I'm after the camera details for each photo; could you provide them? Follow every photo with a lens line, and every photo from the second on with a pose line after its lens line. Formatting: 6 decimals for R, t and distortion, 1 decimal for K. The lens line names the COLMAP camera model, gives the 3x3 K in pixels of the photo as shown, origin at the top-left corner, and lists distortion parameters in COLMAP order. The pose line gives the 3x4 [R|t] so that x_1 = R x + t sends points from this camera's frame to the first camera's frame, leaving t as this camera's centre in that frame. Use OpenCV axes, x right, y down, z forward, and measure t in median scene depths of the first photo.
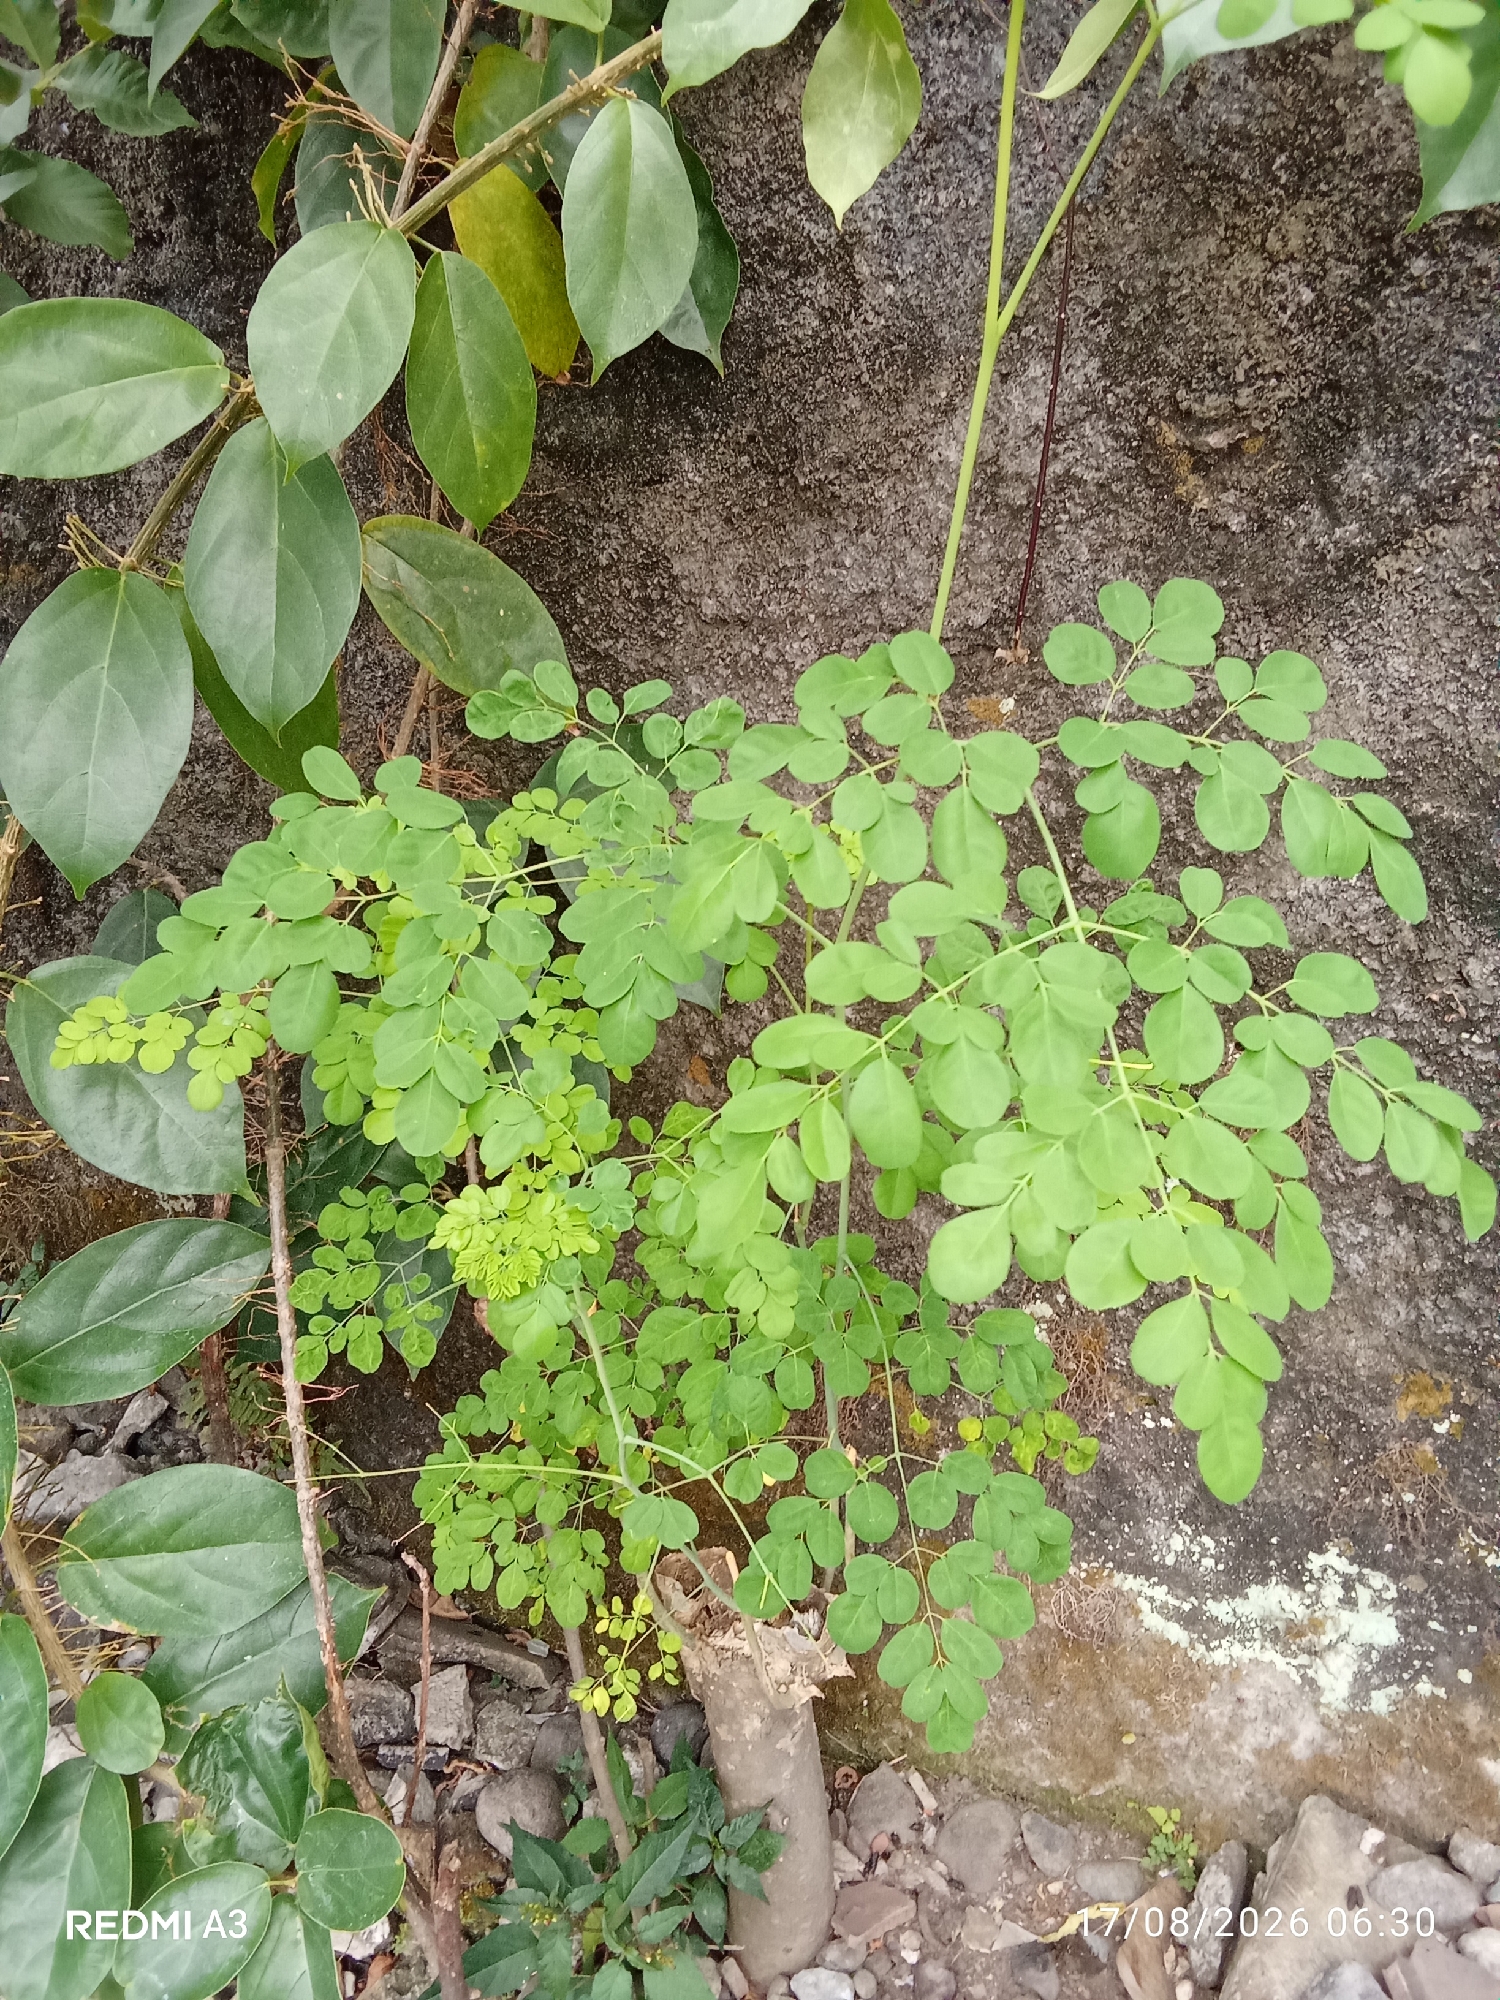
lens RADIAL K [[1673.6, 0, 750.0], [0, 1673.6, 1000.0], [0, 0, 1]] dist [0.012494, -0.018179]
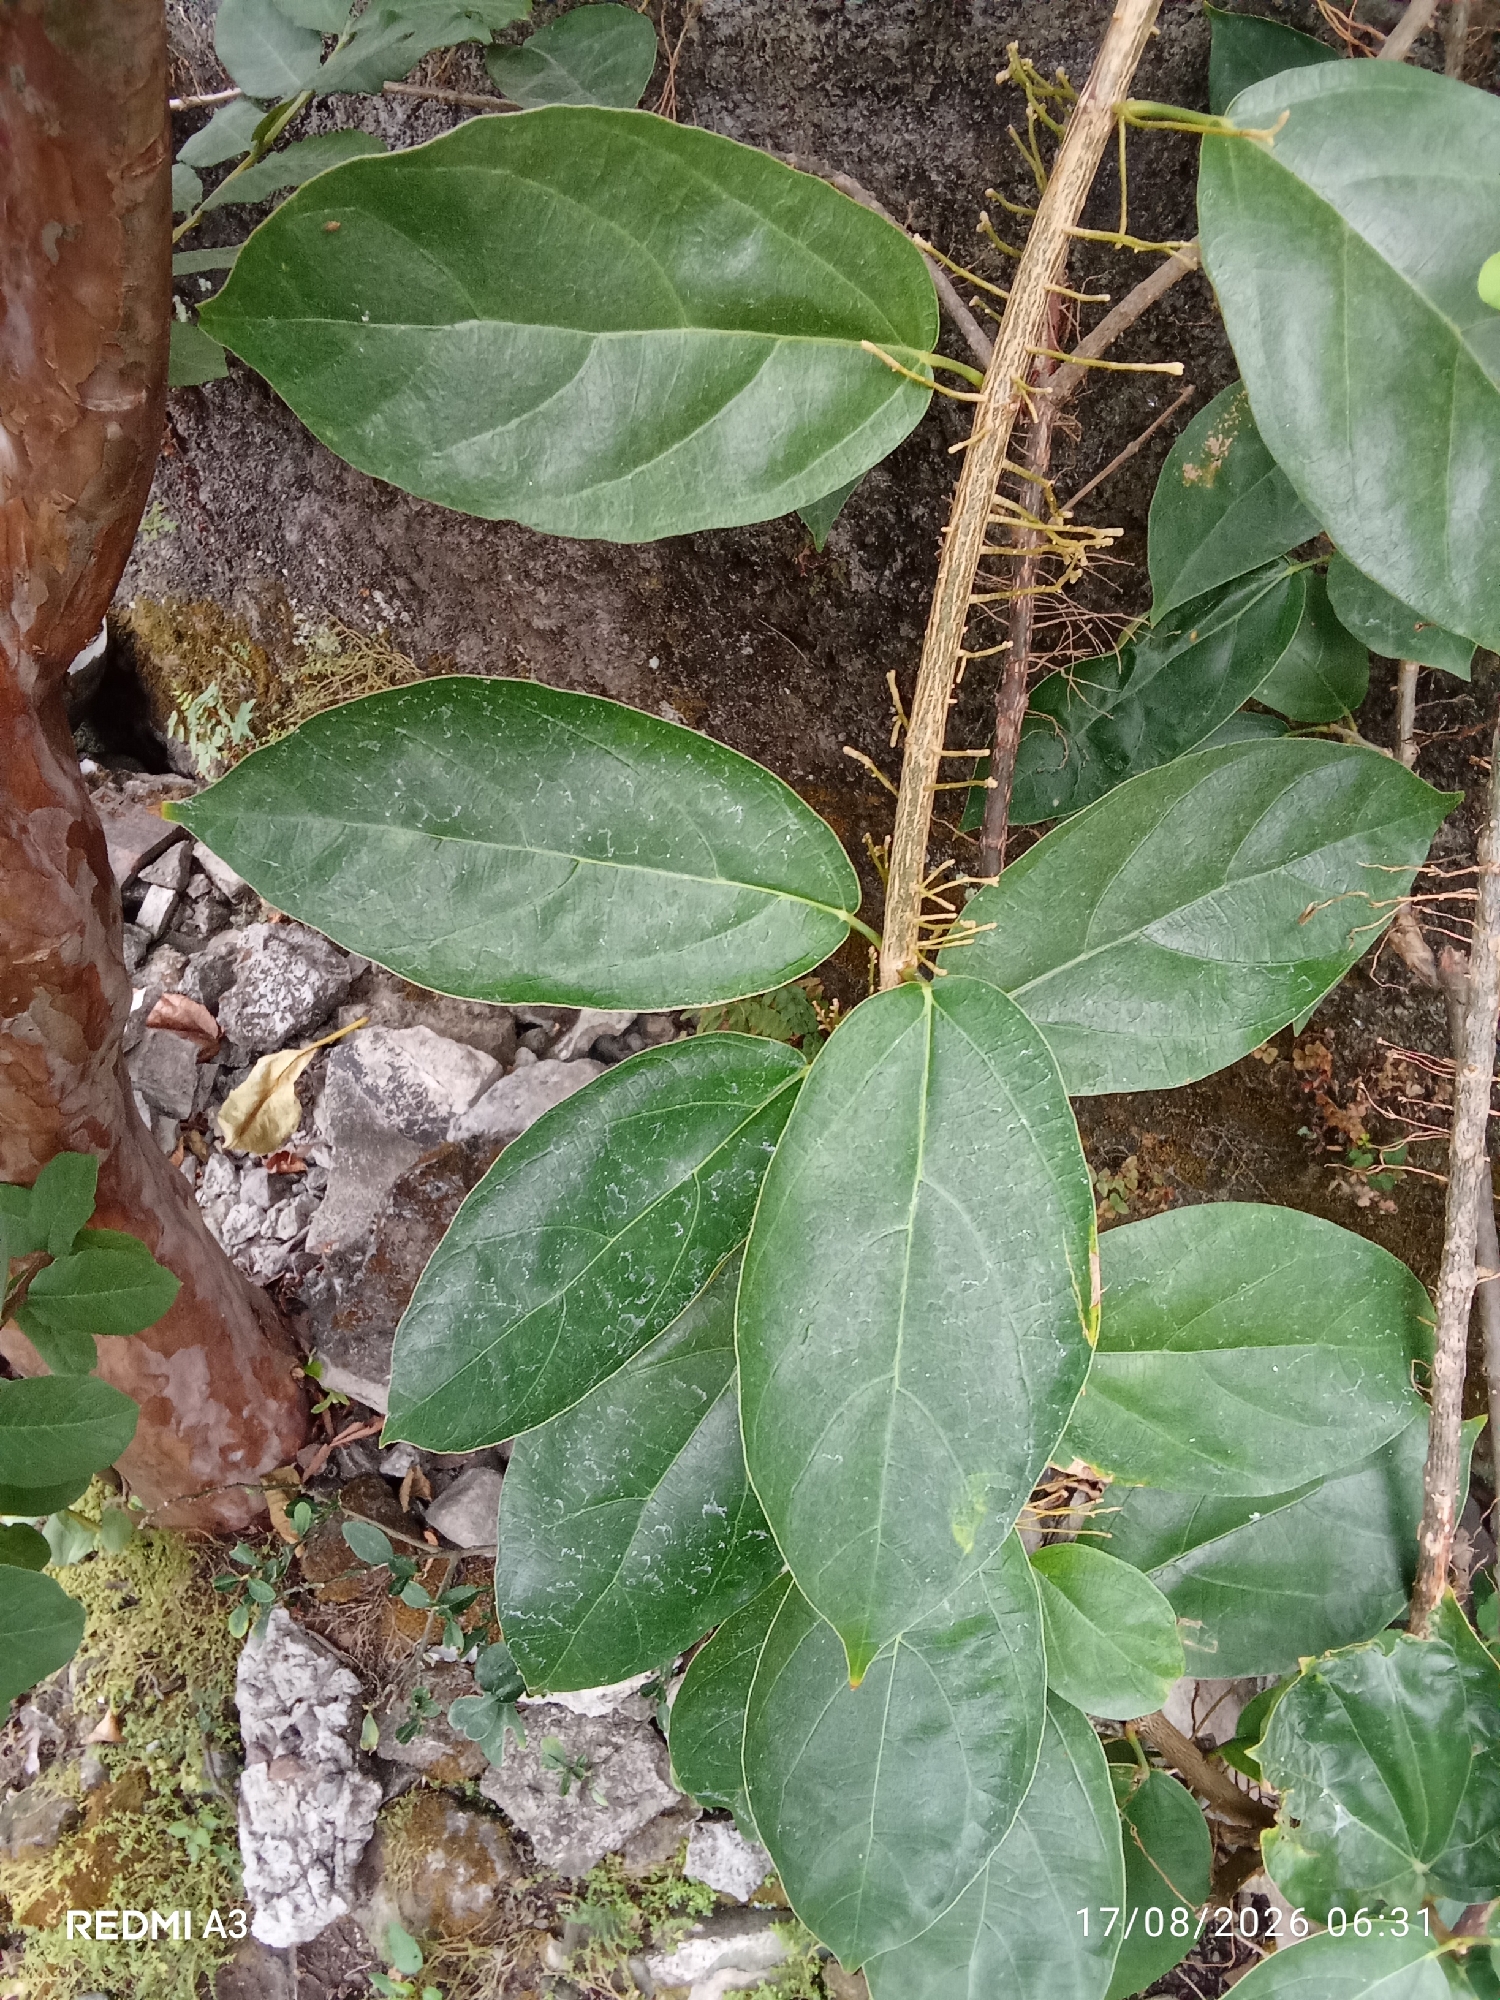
lens RADIAL K [[1673.6, 0, 750.0], [0, 1673.6, 1000.0], [0, 0, 1]] dist [0.012494, -0.018179]
pose [[0.996389, 0.058485, -0.061548, -0.361785], [-0.041086, 0.966522, 0.253273, 0.067049], [0.074300, -0.249830, 0.965435, 0.385313]]
